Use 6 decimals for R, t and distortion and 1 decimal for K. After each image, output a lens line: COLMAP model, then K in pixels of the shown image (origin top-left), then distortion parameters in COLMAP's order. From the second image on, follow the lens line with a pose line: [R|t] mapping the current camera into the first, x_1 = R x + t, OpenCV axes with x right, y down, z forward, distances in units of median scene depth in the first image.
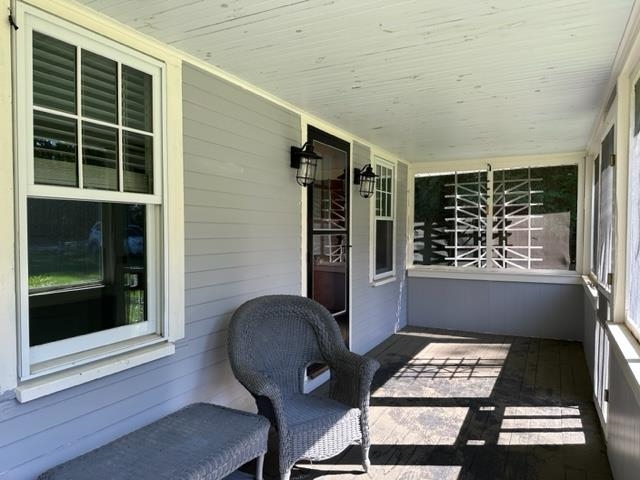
lens RADIAL K [[454.1, 0, 318.7], [0, 454.1, 241.8], [0, 0, 1]] dist [0.054519, -0.051746]
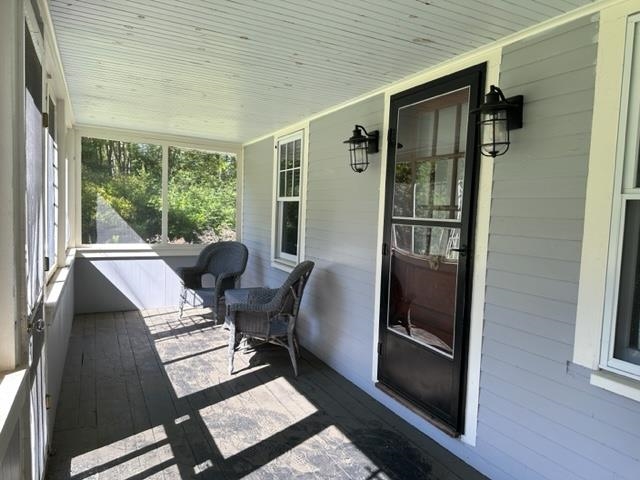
lens RADIAL K [[454.1, 0, 318.5], [0, 454.1, 242.1], [0, 0, 1]] dist [0.054519, -0.051746]
pose [[-0.595652, 0.012531, -0.803145, 0.902875], [-0.078778, 0.994147, 0.073937, -0.039558], [0.799370, 0.107311, -0.591179, 1.675374]]
